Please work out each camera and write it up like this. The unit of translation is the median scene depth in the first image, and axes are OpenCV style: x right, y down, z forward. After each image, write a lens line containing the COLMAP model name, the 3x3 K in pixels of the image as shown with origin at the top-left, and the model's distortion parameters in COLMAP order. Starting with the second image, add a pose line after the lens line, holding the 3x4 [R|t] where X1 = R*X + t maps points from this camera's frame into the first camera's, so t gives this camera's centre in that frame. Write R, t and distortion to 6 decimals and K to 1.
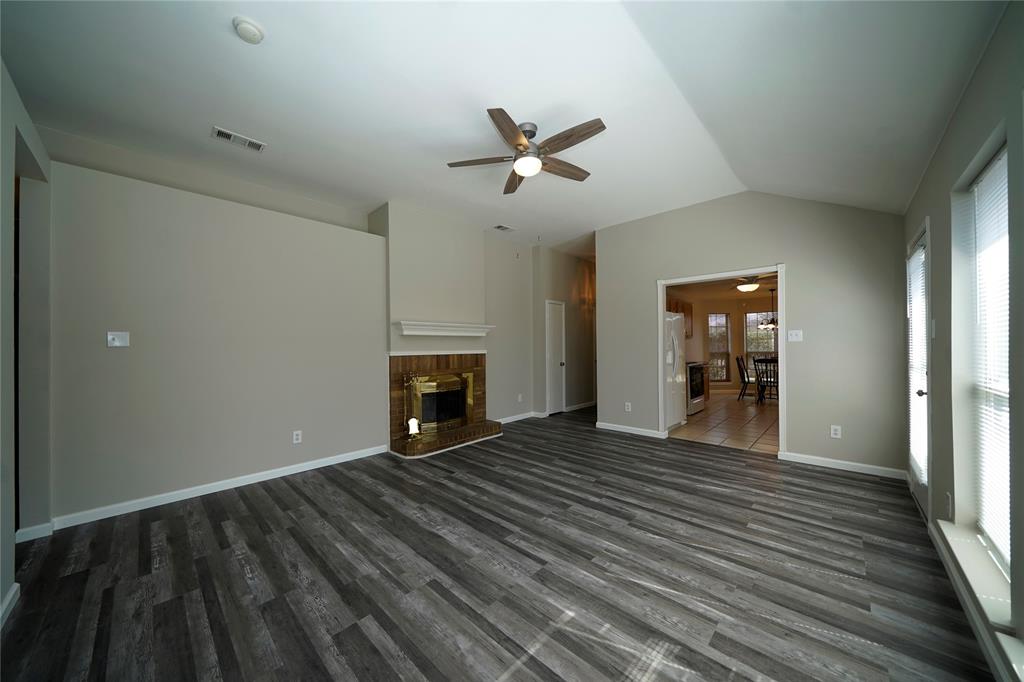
lens RADIAL K [[350.3, 0, 515.9], [0, 350.3, 344.2], [0, 0, 1]] dist [-0.001956, -0.000052]
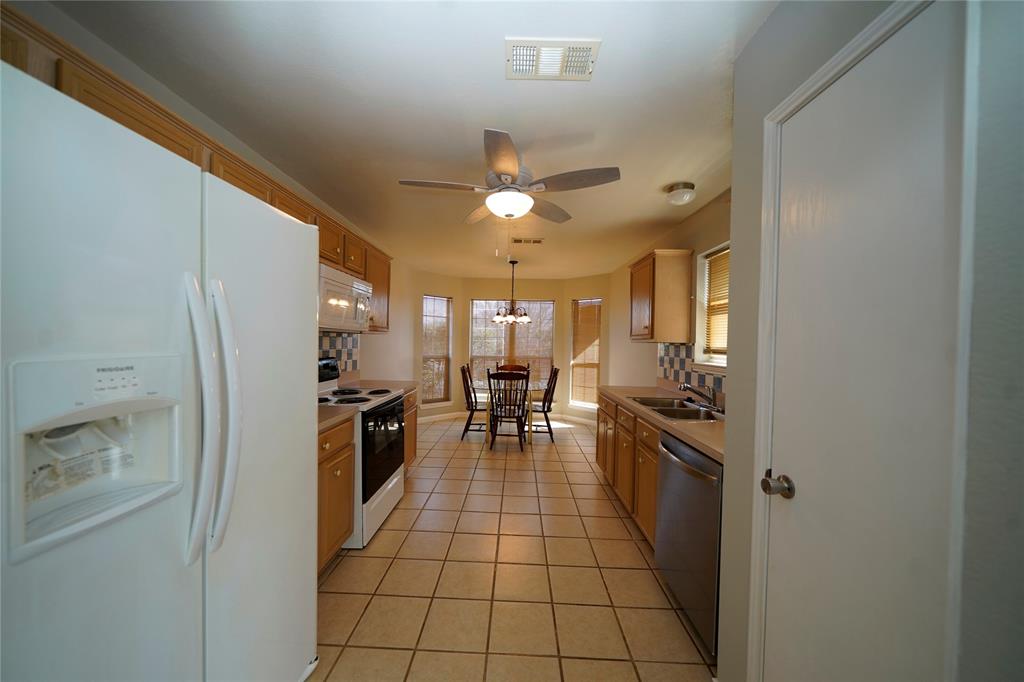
lens RADIAL K [[350.3, 0, 512.2], [0, 350.3, 345.5], [0, 0, 1]] dist [-0.001956, -0.000052]
pose [[0.738990, 0.023479, 0.673307, 0.255111], [-0.035880, 0.999346, 0.004532, -0.004388], [-0.672760, -0.027508, 0.739349, 0.440518]]
